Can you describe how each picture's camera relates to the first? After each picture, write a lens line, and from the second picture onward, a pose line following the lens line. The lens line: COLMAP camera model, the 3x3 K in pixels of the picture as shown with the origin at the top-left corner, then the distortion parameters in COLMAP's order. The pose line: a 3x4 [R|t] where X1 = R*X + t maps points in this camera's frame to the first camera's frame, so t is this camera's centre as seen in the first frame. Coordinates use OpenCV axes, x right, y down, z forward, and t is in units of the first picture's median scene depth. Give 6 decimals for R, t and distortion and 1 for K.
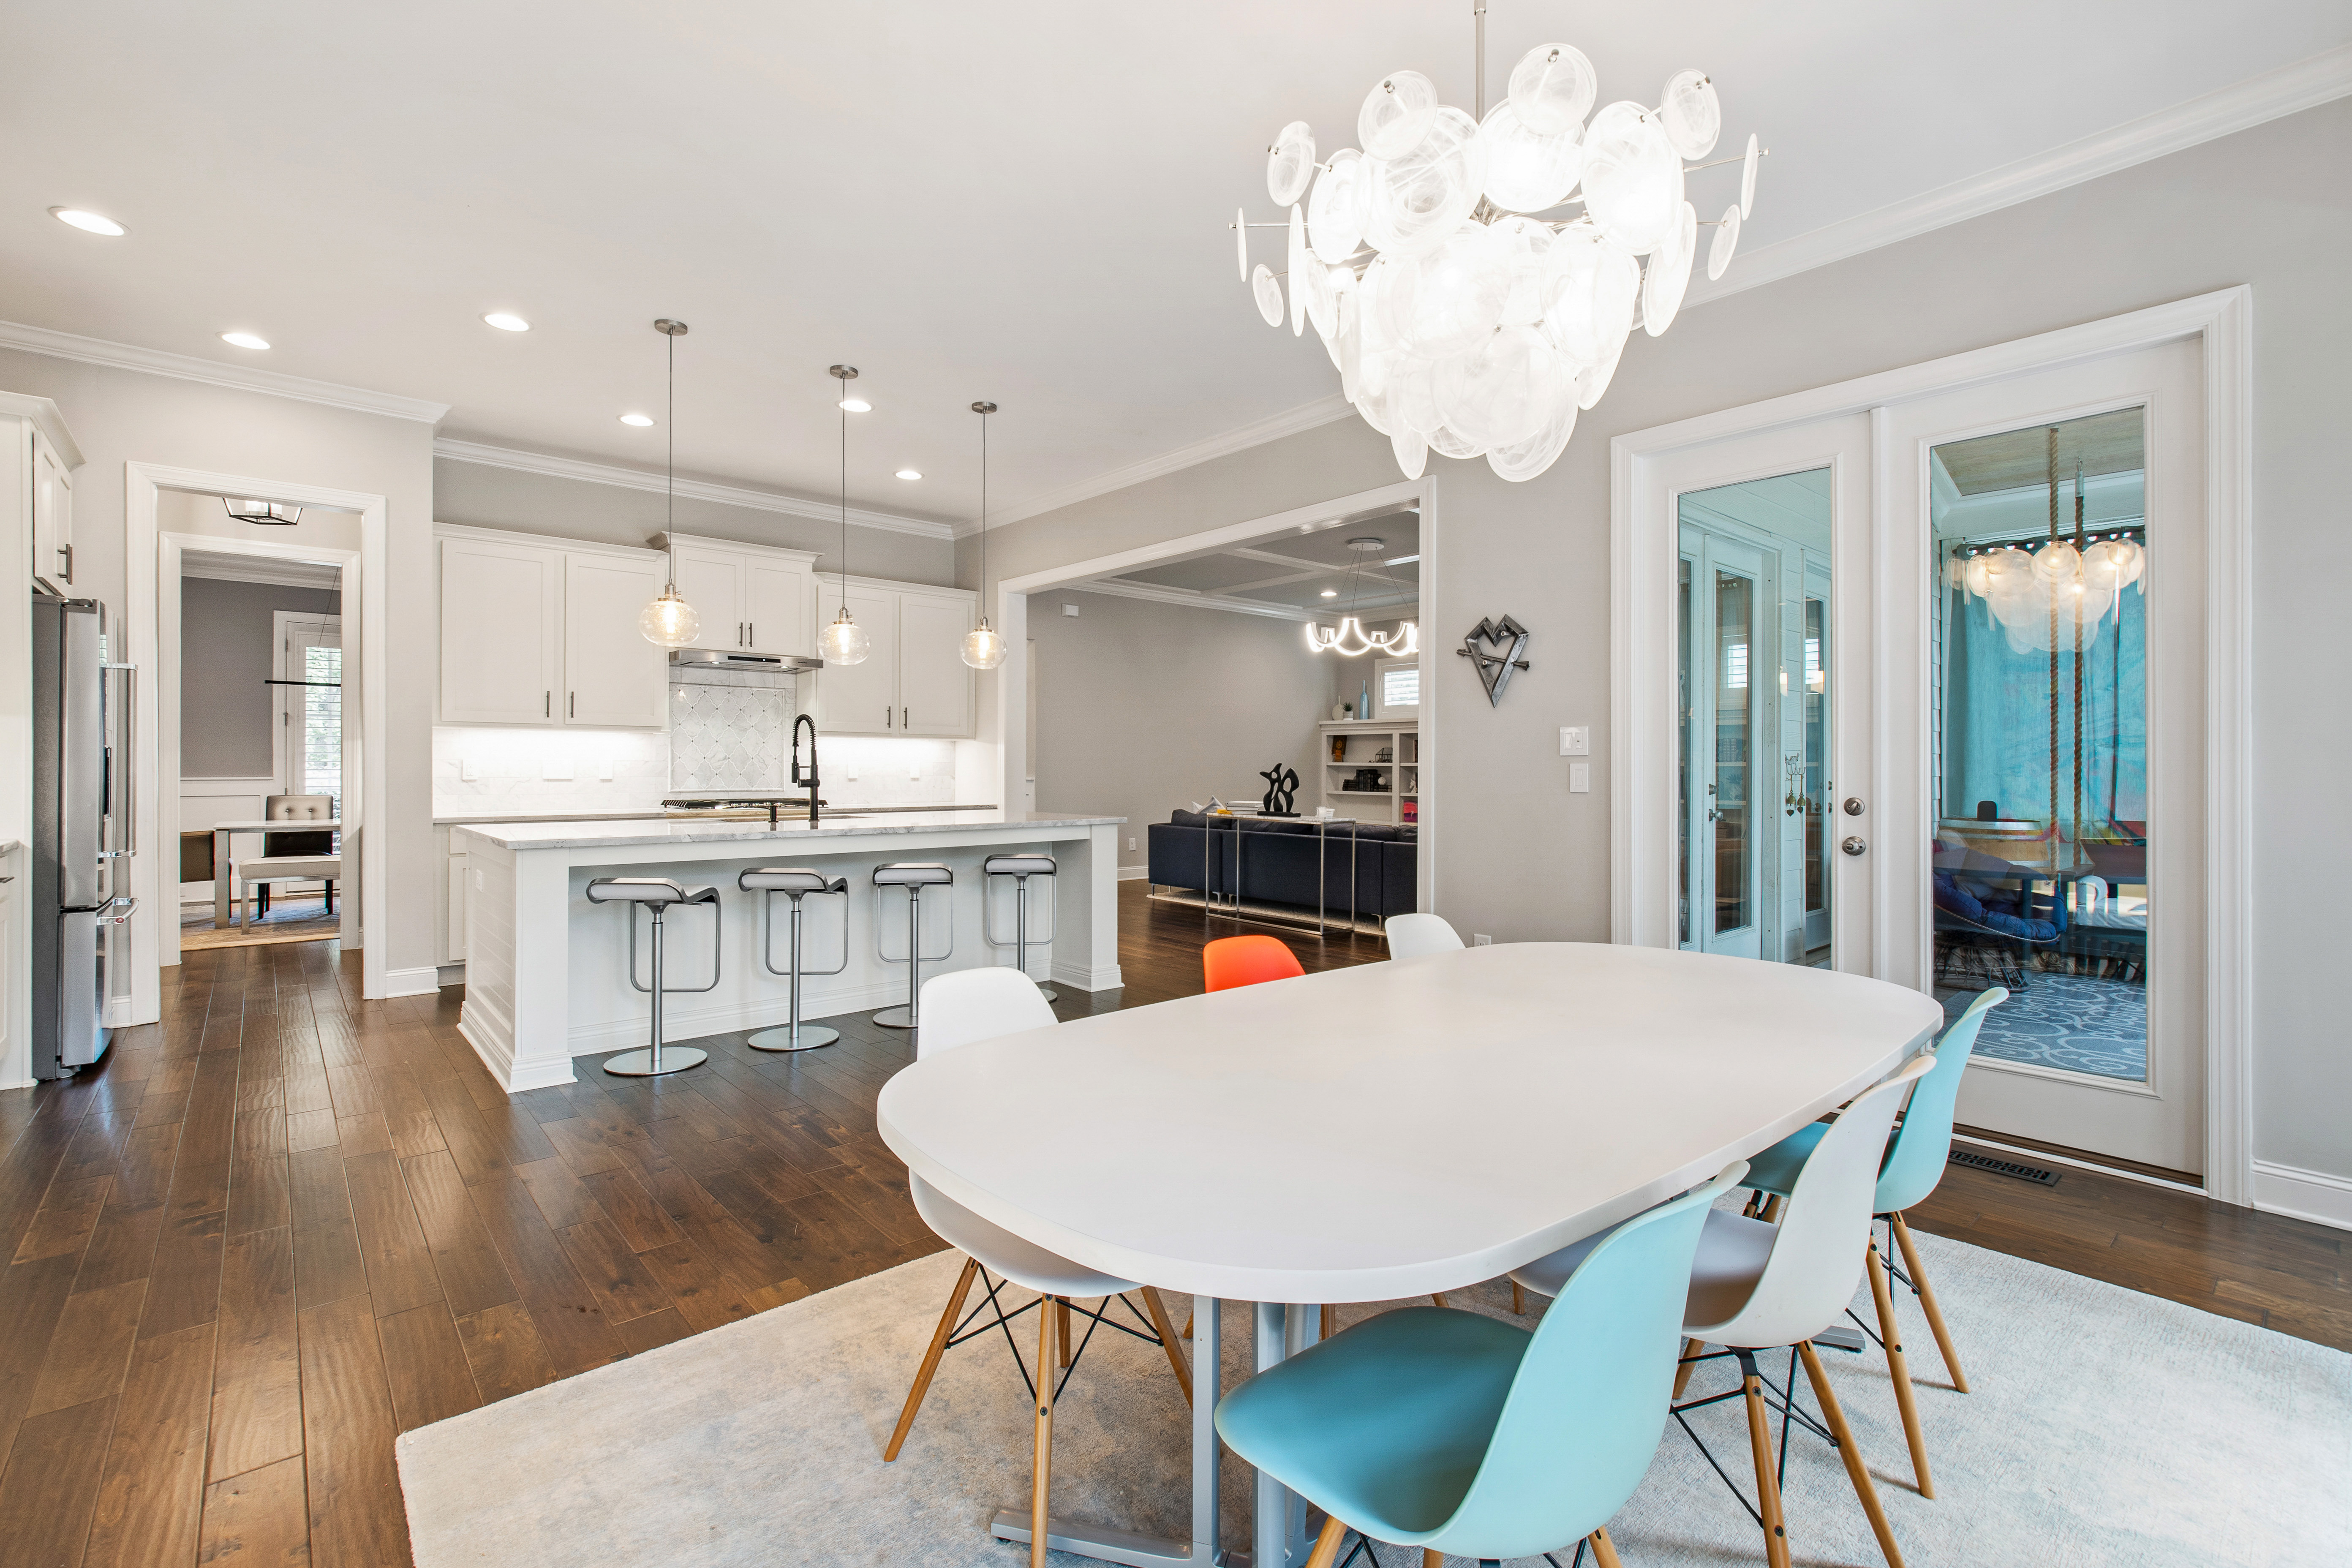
lens RADIAL K [[1038.7, 0, 1173.7], [0, 1038.7, 773.9], [0, 0, 1]] dist [0.000485, -0.000194]
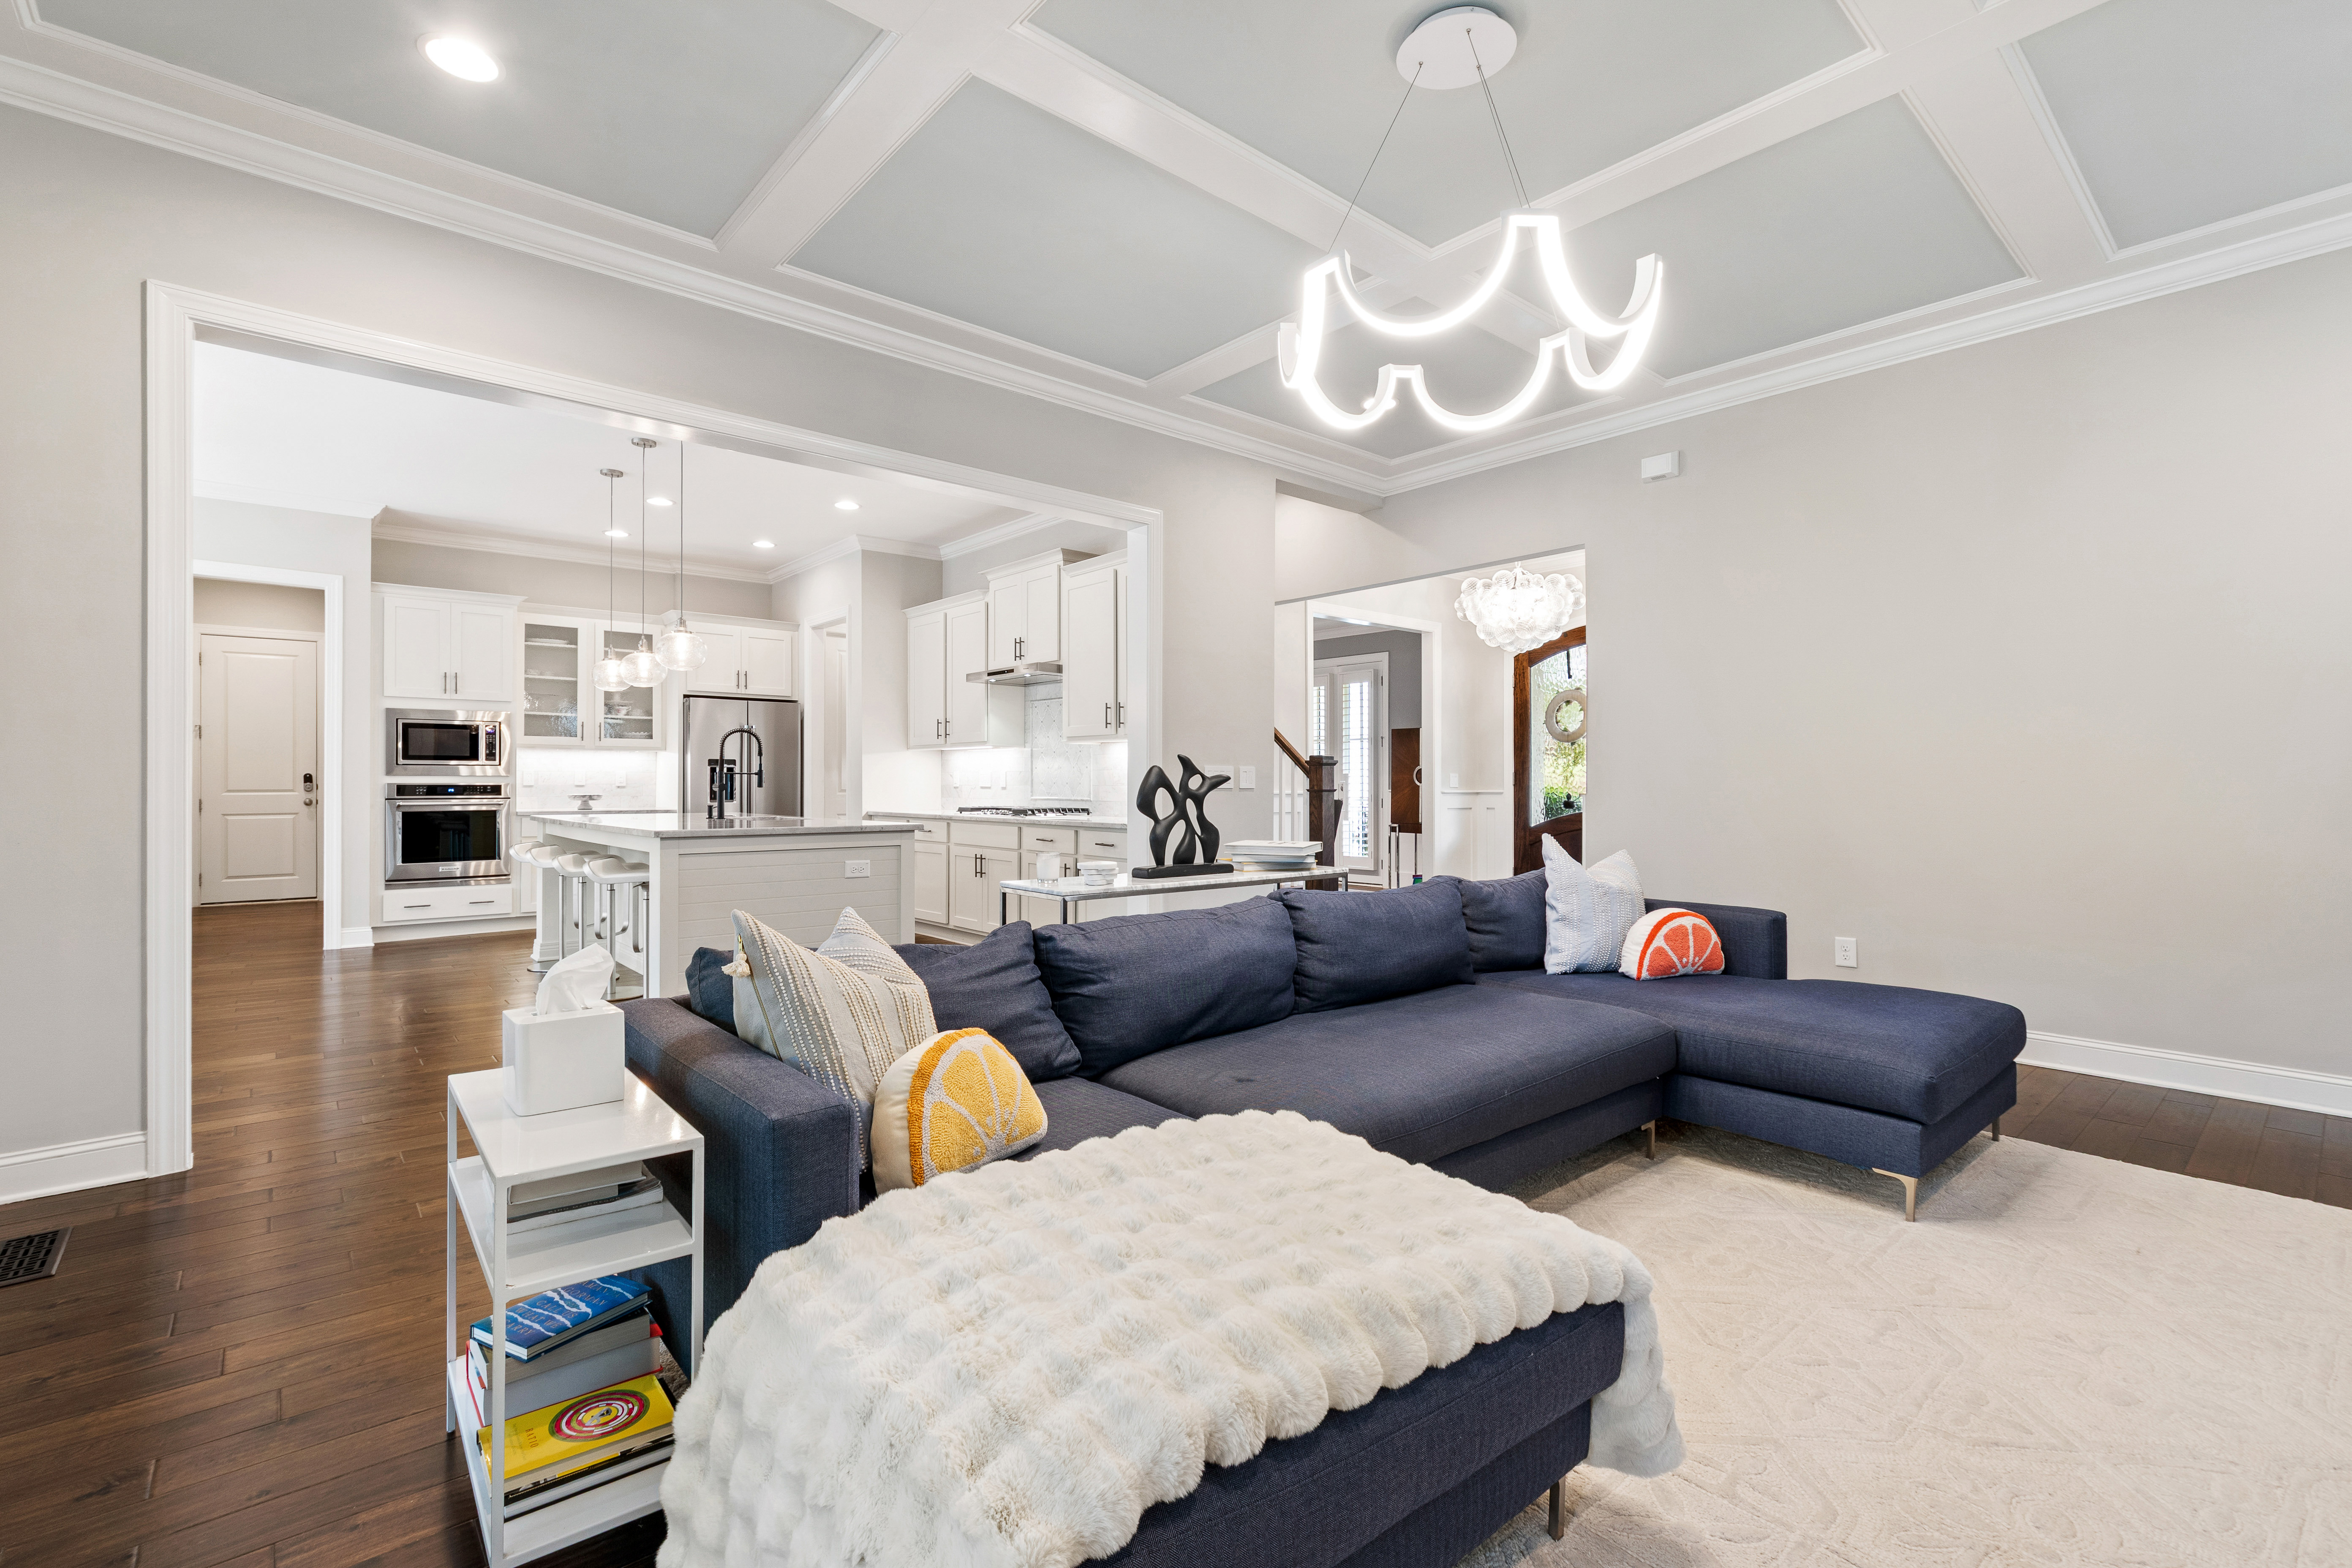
lens RADIAL K [[1038.7, 0, 1179.7], [0, 1038.7, 781.2], [0, 0, 1]] dist [0.000485, -0.000194]
pose [[0.002315, -0.007529, -0.999969, 0.569304], [-0.007929, 0.999940, -0.007547, 0.004255], [0.999966, 0.007947, 0.002255, 1.067034]]
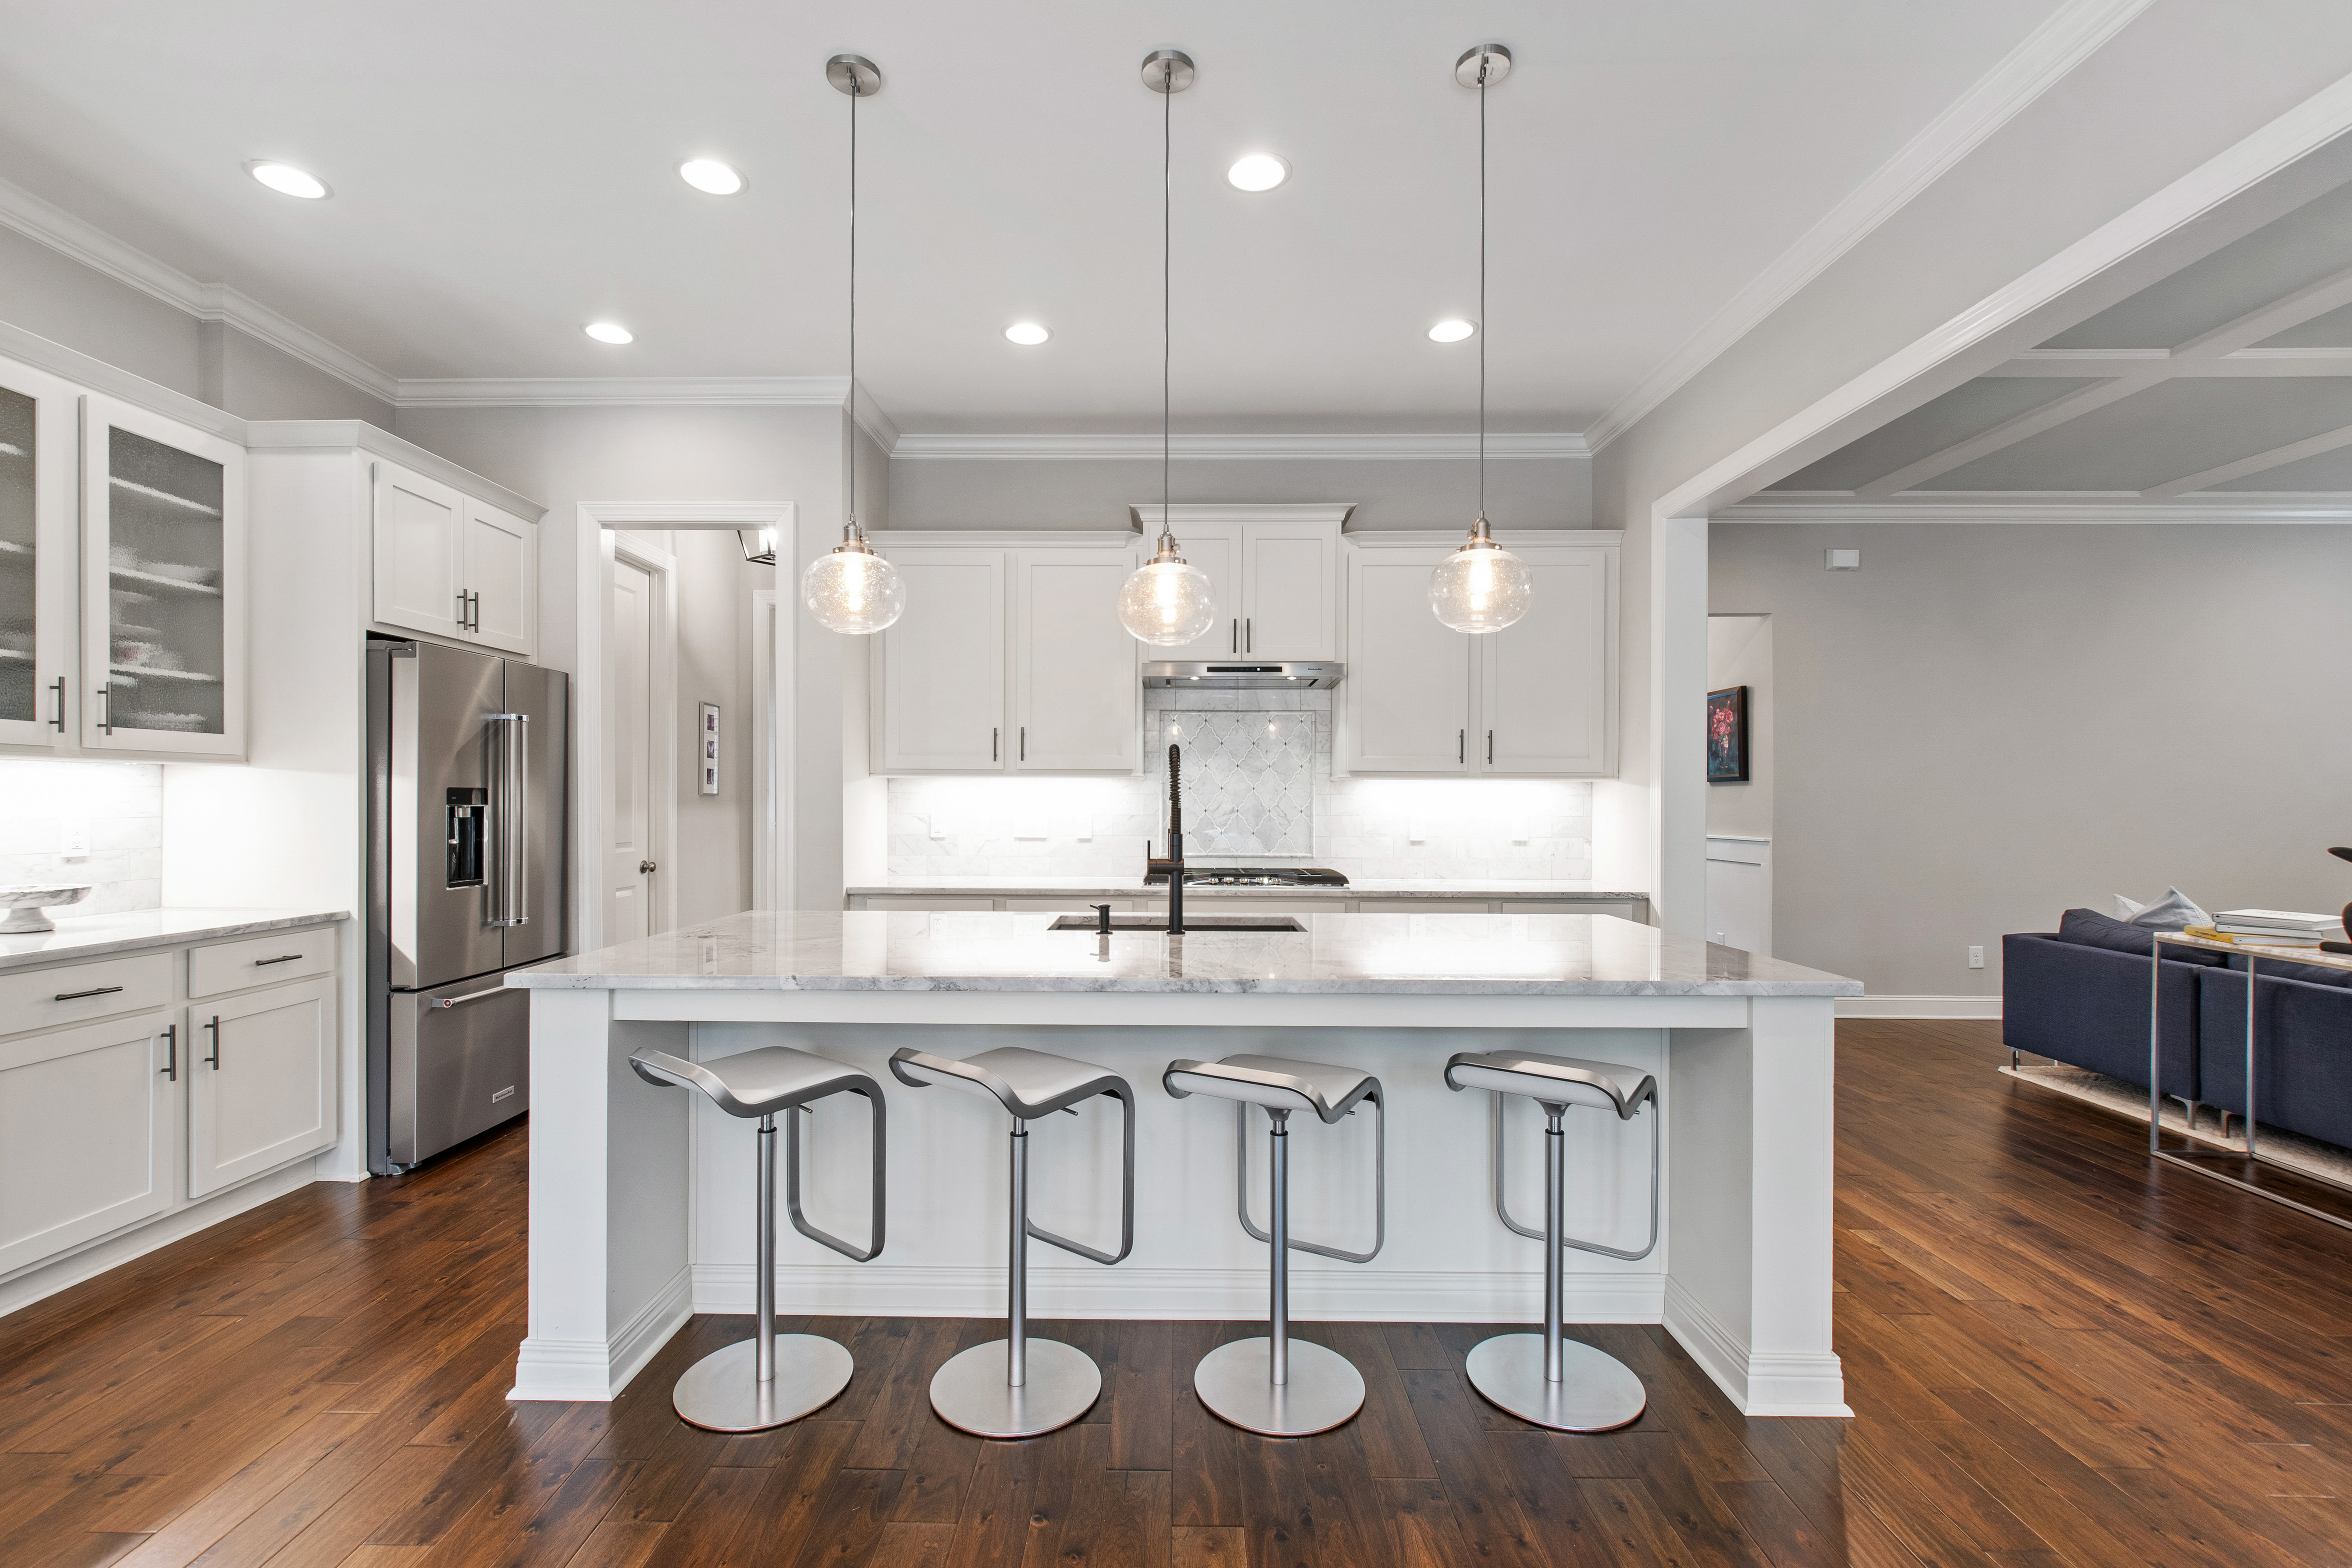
lens RADIAL K [[1038.7, 0, 1160.7], [0, 1038.7, 808.7], [0, 0, 1]] dist [0.000485, -0.000194]
pose [[0.742849, 0.005634, -0.669435, 0.014748], [-0.006689, 0.999977, 0.000993, -0.016502], [0.669425, 0.003740, 0.742870, 0.413232]]
